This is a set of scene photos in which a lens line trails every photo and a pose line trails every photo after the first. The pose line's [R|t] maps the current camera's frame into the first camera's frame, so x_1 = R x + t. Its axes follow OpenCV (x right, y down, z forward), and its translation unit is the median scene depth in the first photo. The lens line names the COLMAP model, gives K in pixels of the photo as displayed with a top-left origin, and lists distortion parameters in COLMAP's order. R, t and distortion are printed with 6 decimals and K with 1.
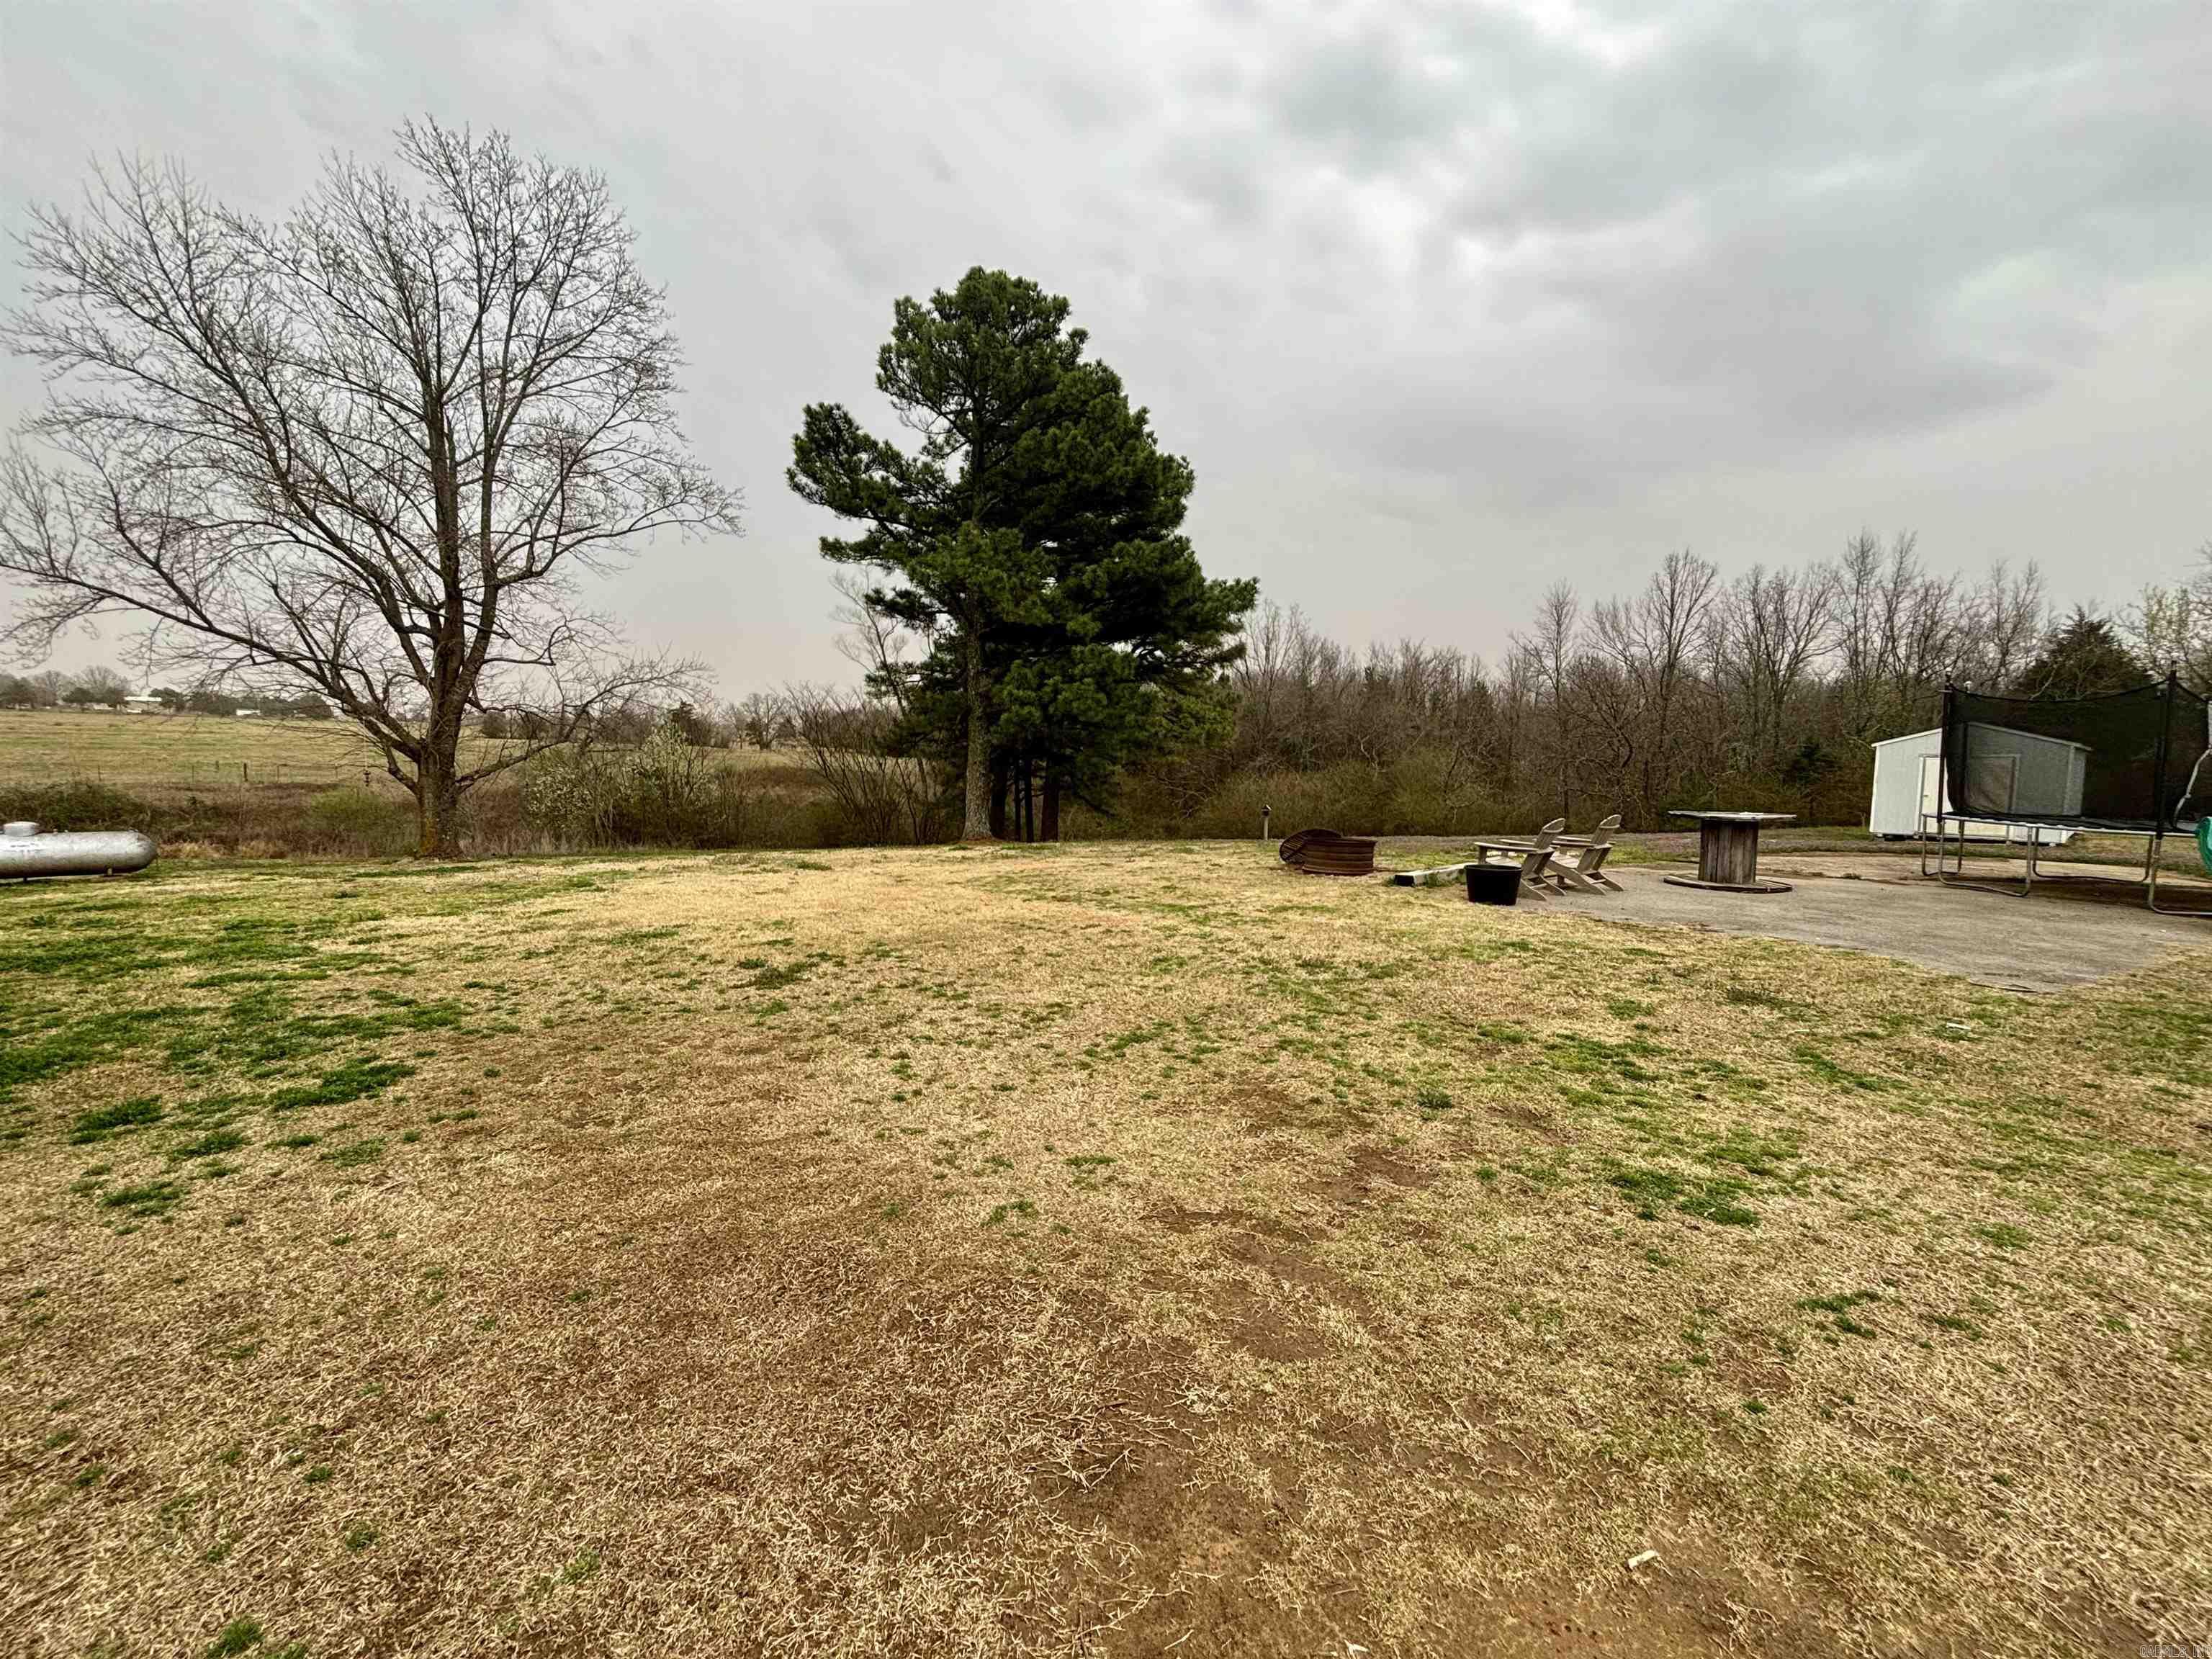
lens RADIAL K [[889.8, 0, 1106.0], [0, 889.8, 829.5], [0, 0, 1]] dist [0.005013, -0.000265]
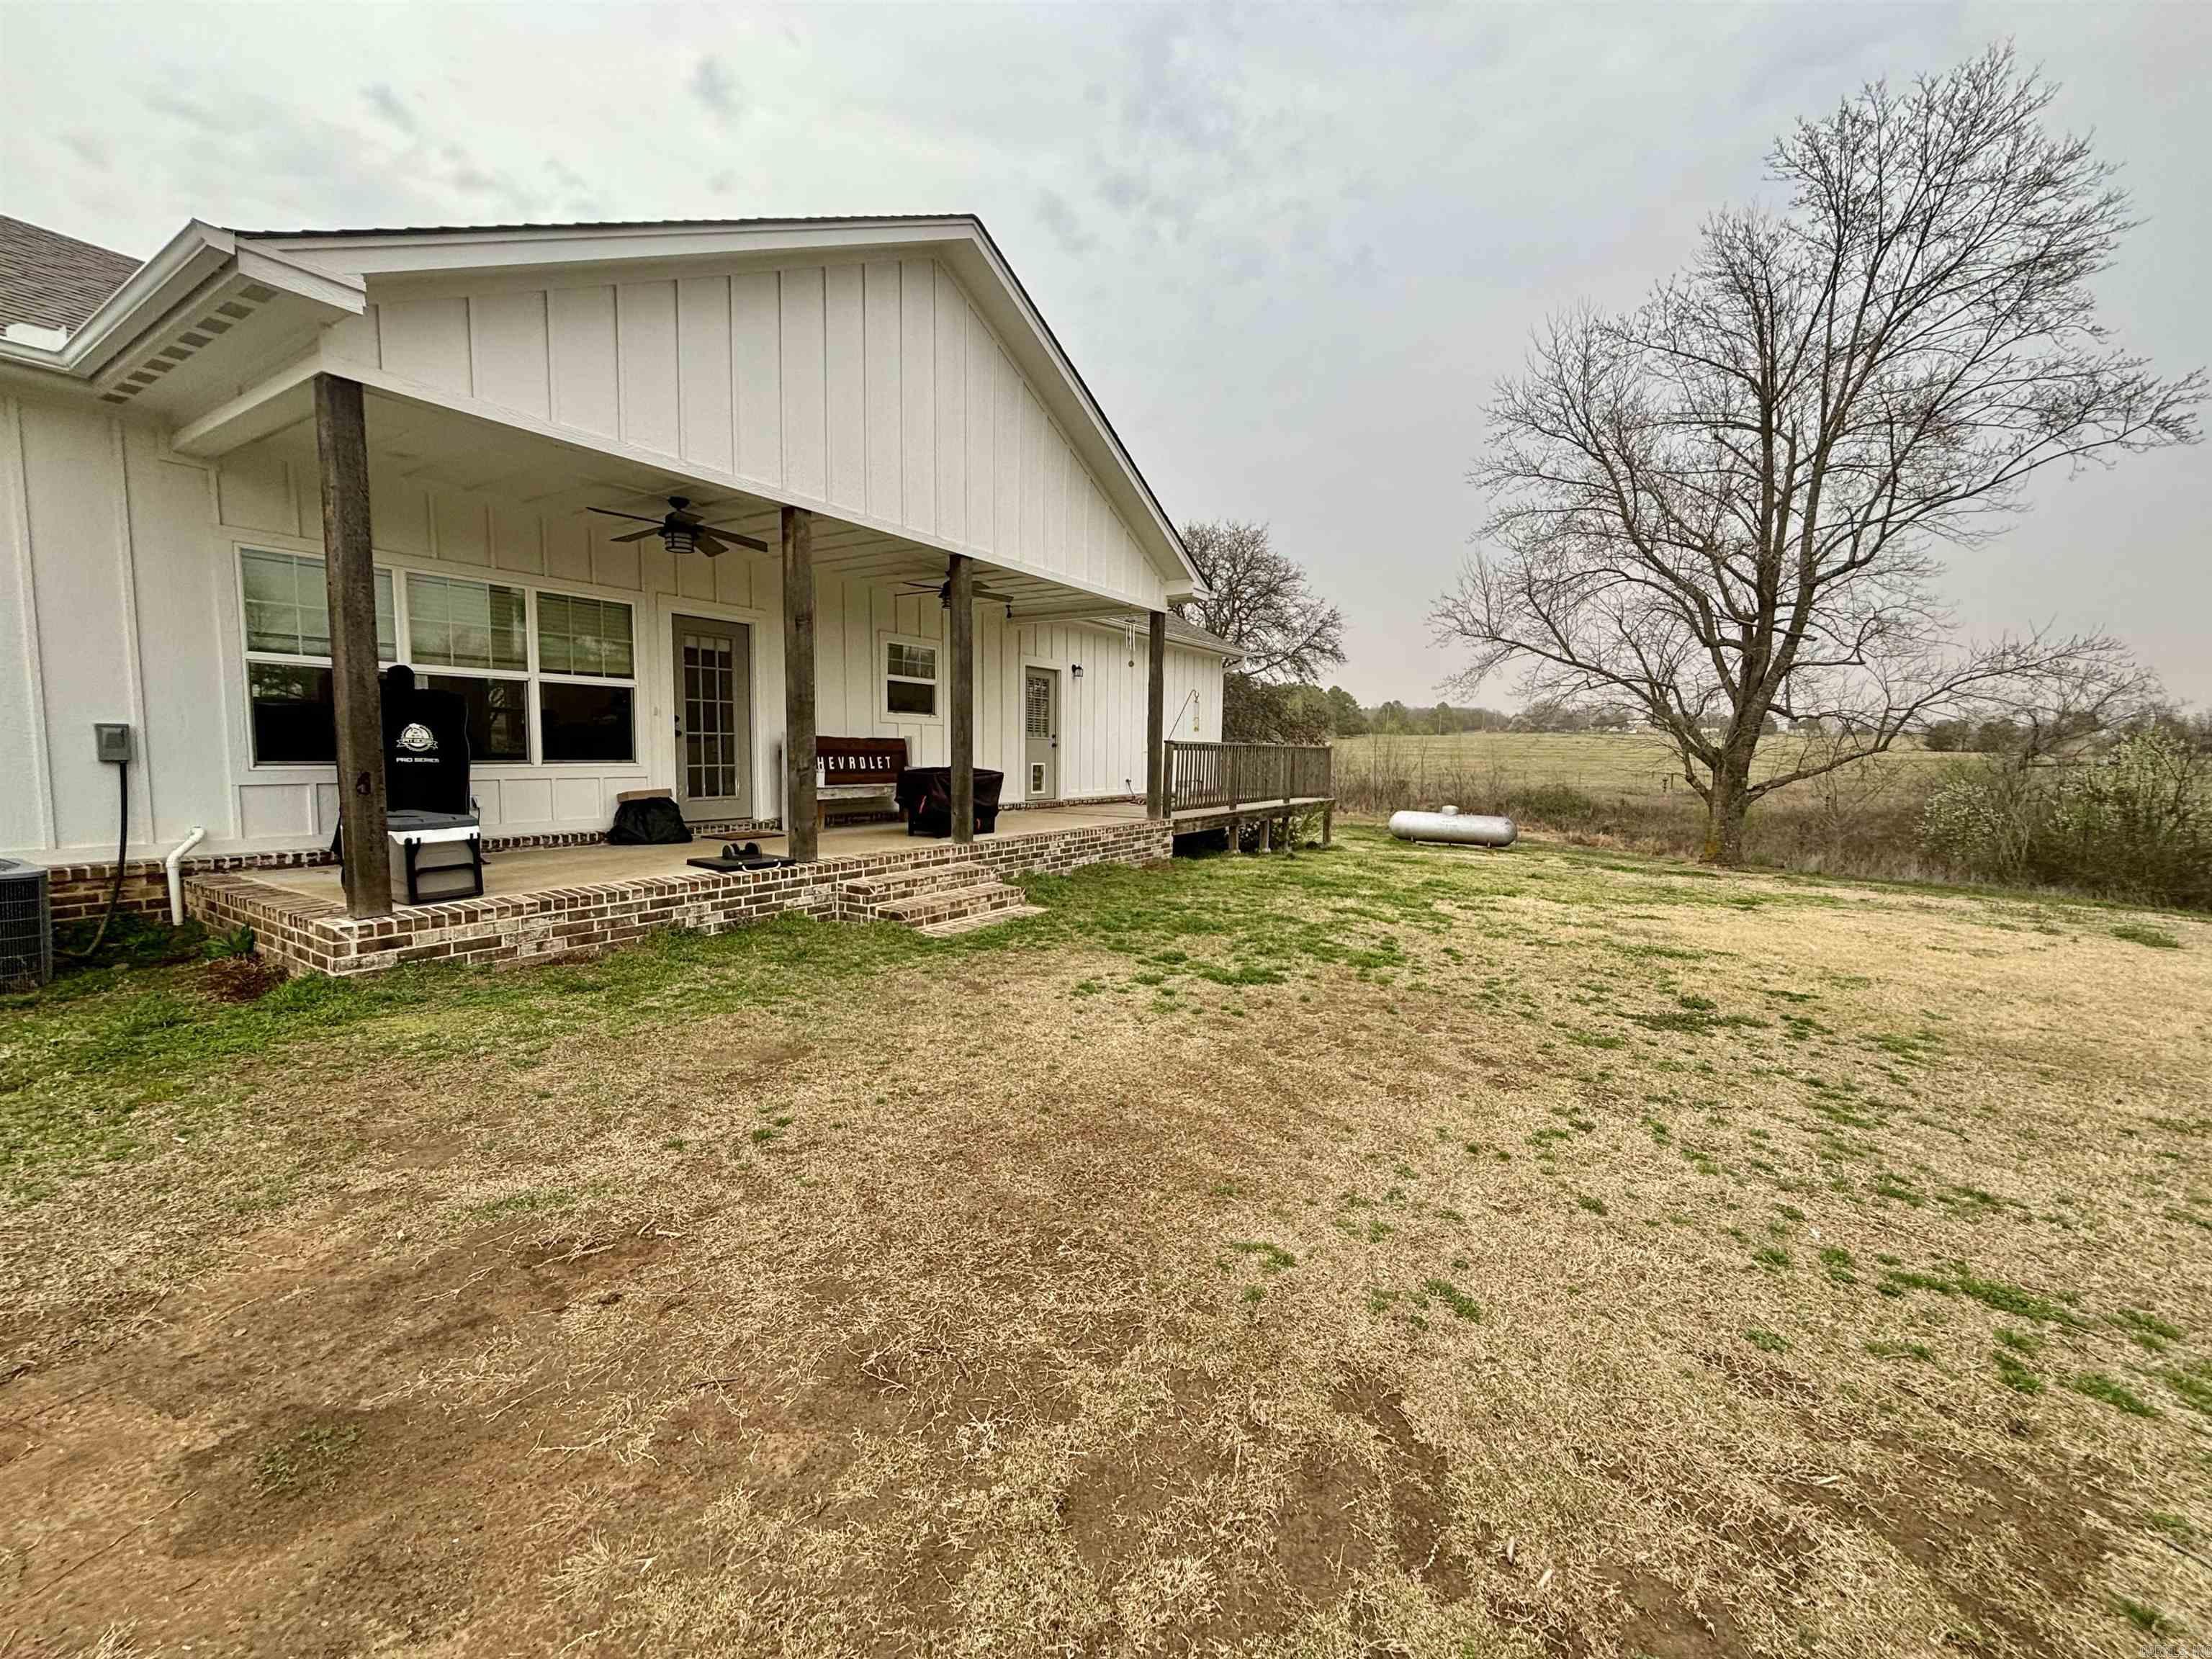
lens RADIAL K [[889.8, 0, 1106.0], [0, 889.8, 829.5], [0, 0, 1]] dist [0.005013, -0.000265]
pose [[0.223264, 0.083357, -0.971187, 0.097210], [-0.097935, 0.993214, 0.062734, -0.003674], [0.969826, 0.081107, 0.229913, 0.088055]]
